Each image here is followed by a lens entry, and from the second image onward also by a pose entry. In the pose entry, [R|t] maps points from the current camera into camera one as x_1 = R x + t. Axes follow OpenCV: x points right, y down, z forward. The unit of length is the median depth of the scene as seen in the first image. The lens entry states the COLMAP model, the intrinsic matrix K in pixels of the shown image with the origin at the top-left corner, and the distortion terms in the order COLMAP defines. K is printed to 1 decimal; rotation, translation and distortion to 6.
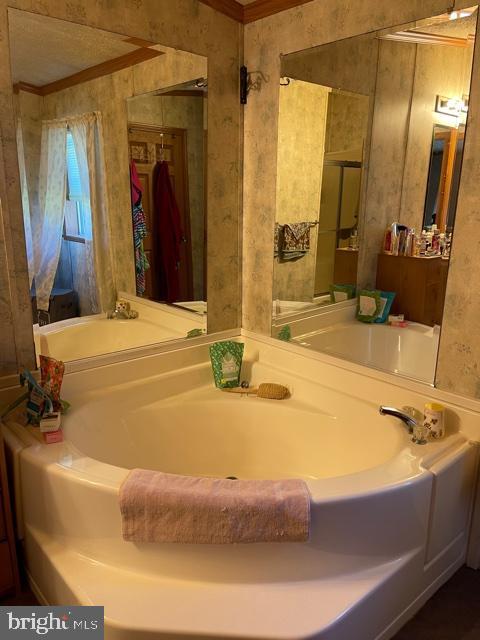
lens RADIAL K [[485.4, 0, 239.7], [0, 485.4, 319.4], [0, 0, 1]] dist [0.032161, 0.001392]
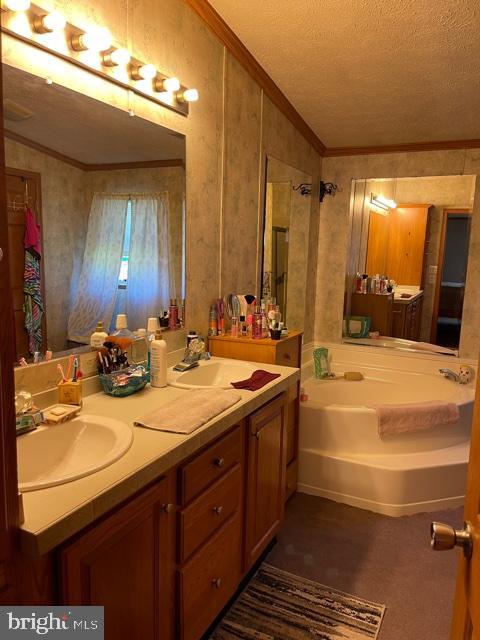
lens RADIAL K [[485.4, 0, 241.4], [0, 485.4, 322.3], [0, 0, 1]] dist [0.032161, 0.001392]
pose [[0.928198, -0.041084, 0.369812, -0.819600], [0.074925, 0.994165, -0.077608, 0.063858], [-0.364466, 0.099743, 0.925859, -0.356829]]
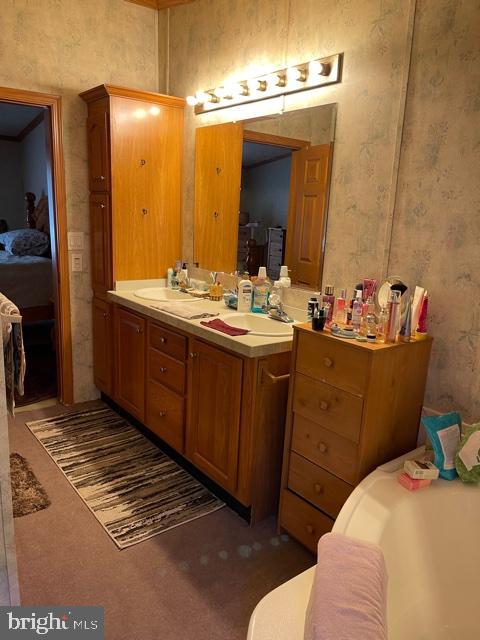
lens RADIAL K [[485.4, 0, 254.7], [0, 485.4, 310.1], [0, 0, 1]] dist [0.032161, 0.001392]
pose [[-0.040199, 0.193589, -0.980259, 1.692153], [-0.287647, 0.937278, 0.196897, -0.334937], [0.956892, 0.289884, 0.018008, 1.261026]]
